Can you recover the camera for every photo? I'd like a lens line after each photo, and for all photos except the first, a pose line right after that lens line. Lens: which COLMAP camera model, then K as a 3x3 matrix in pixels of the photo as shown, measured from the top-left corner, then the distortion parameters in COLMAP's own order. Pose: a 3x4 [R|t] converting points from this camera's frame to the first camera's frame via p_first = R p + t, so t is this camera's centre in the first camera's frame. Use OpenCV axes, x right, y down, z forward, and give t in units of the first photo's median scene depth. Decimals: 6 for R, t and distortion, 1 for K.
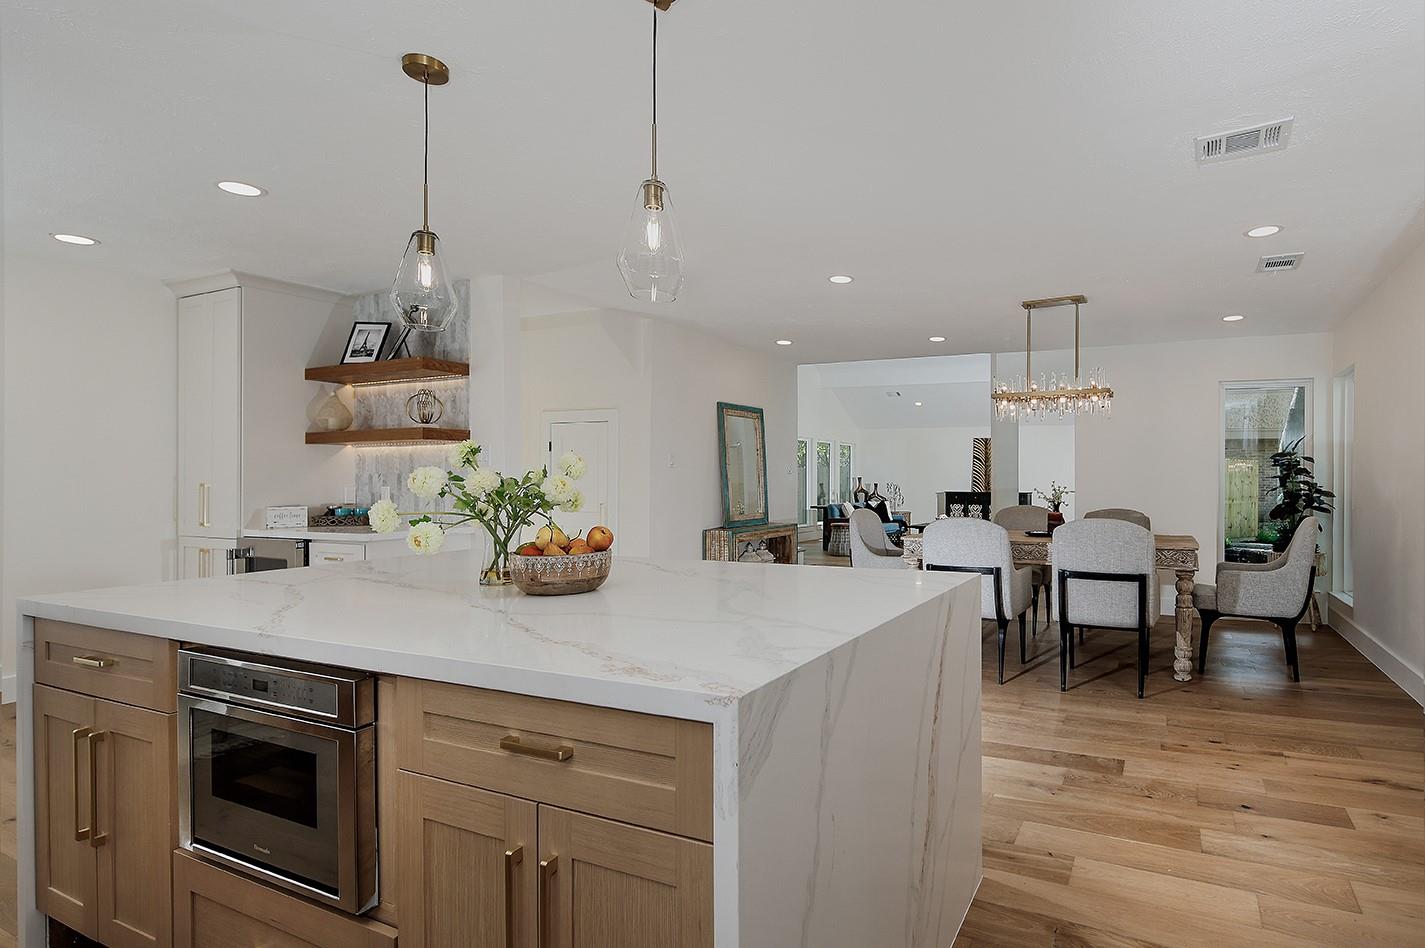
lens RADIAL K [[665.7, 0, 718.3], [0, 665.7, 471.0], [0, 0, 1]] dist [0.016556, 0.000301]
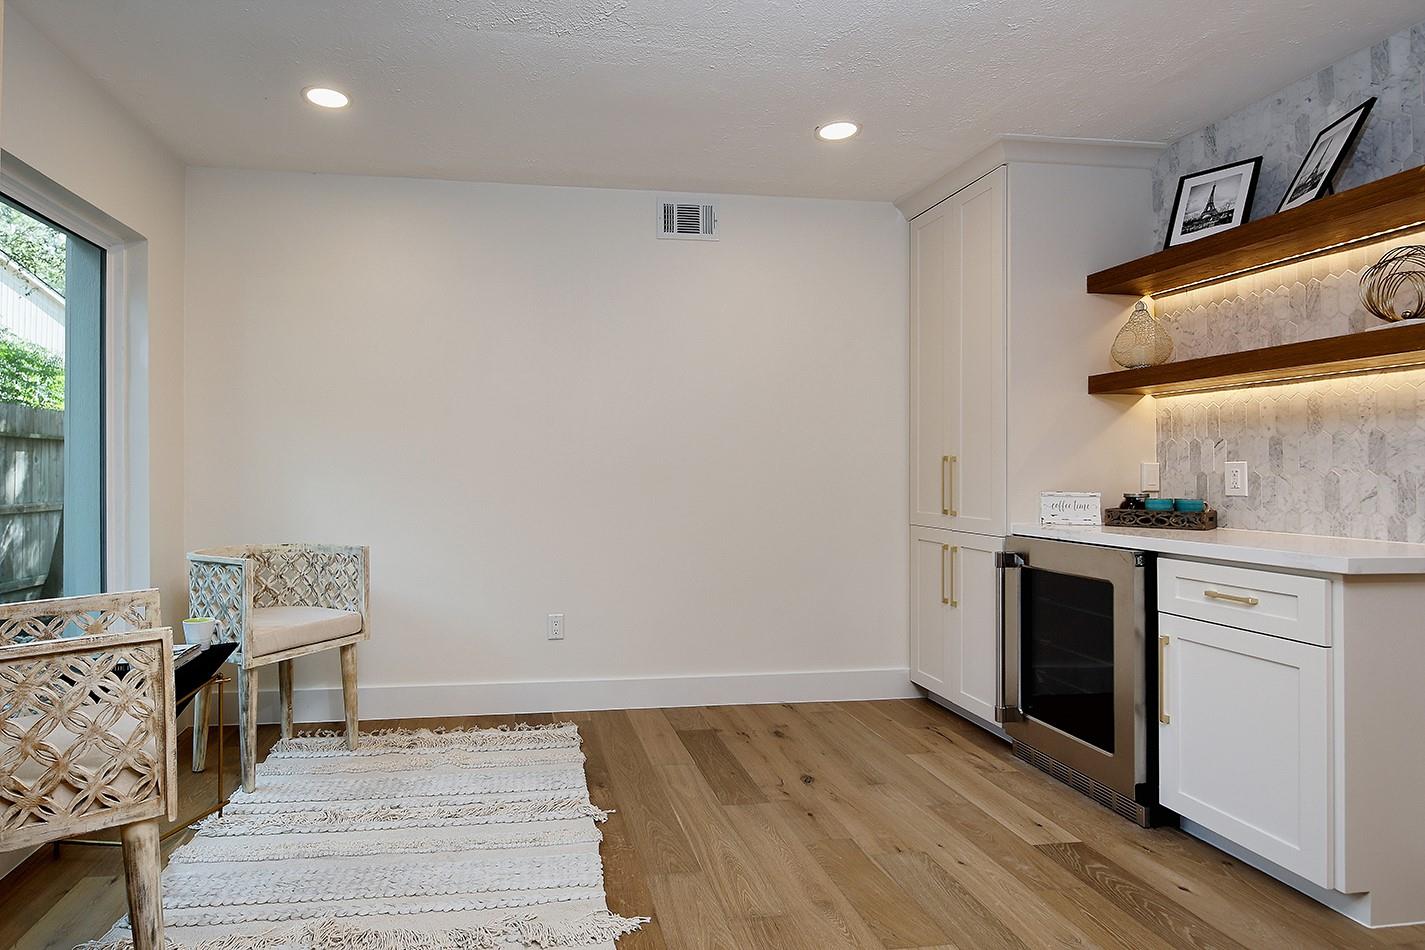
lens RADIAL K [[665.7, 0, 711.6], [0, 665.7, 470.1], [0, 0, 1]] dist [0.016556, 0.000301]
pose [[0.662508, 0.005654, -0.749034, -0.380641], [0.002661, 0.999947, 0.009902, 0.024393], [0.749050, -0.008554, 0.662458, 0.312288]]
